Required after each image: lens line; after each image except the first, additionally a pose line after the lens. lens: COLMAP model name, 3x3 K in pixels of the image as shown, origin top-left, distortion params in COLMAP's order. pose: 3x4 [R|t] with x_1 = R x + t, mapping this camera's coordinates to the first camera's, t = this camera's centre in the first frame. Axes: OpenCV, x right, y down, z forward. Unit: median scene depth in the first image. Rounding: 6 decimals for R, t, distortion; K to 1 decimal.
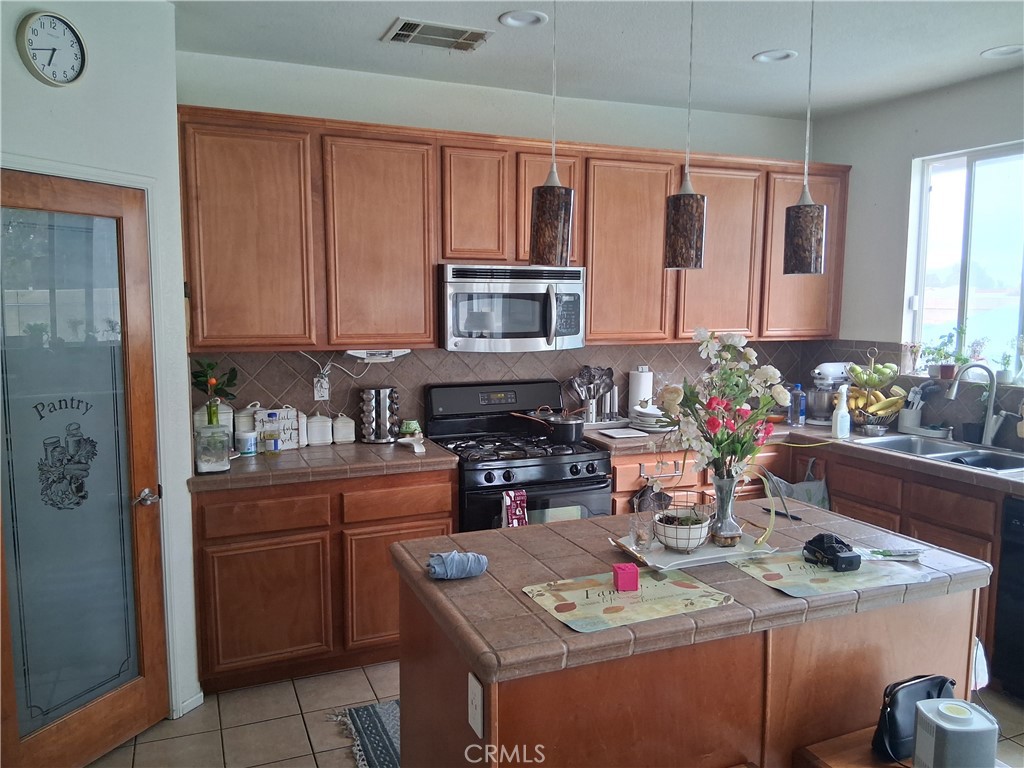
lens RADIAL K [[771.6, 0, 512.0], [0, 771.6, 384.0], [0, 0, 1]] dist [0.104893, -0.186944]
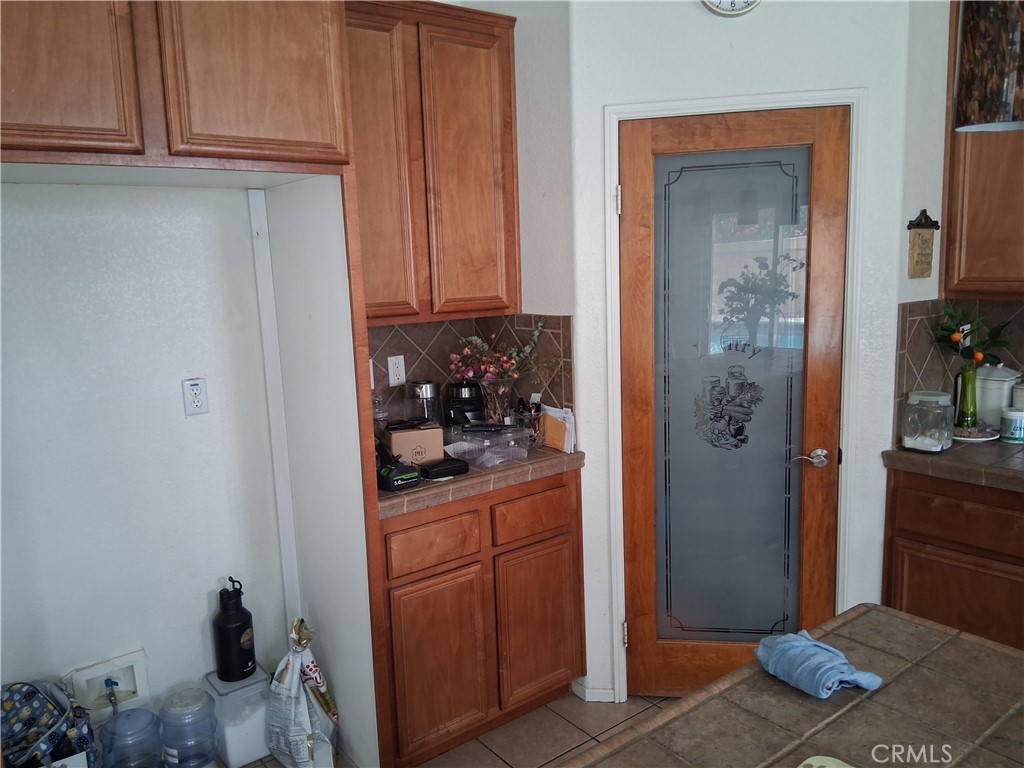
lens RADIAL K [[771.6, 0, 512.0], [0, 771.6, 384.0], [0, 0, 1]] dist [0.104893, -0.186944]
pose [[0.254713, 0.139749, -0.956865, 0.262791], [-0.066206, 0.989701, 0.126921, -0.027618], [0.964748, 0.031022, 0.261342, 0.383955]]
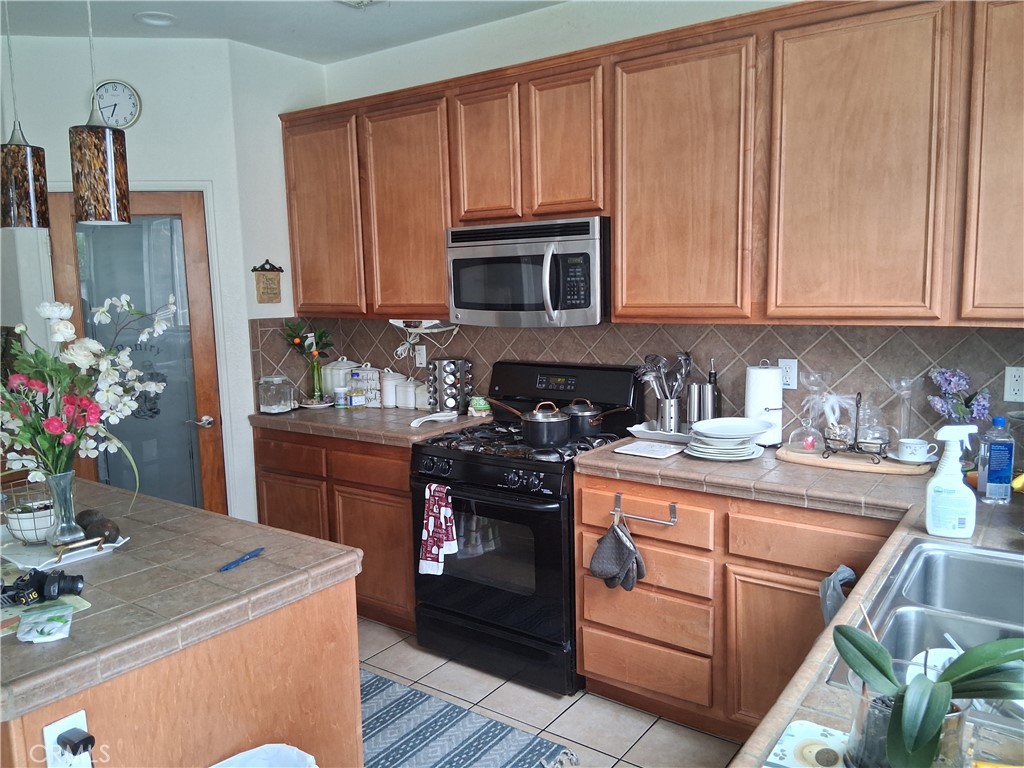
lens RADIAL K [[787.8, 0, 512.0], [0, 787.8, 384.0], [0, 0, 1]] dist [0.093830, -0.000436]
pose [[0.513968, 0.098325, -0.852155, 0.880093], [-0.066478, 0.994987, 0.074710, -0.053073], [0.855229, 0.018251, 0.517928, 0.667575]]
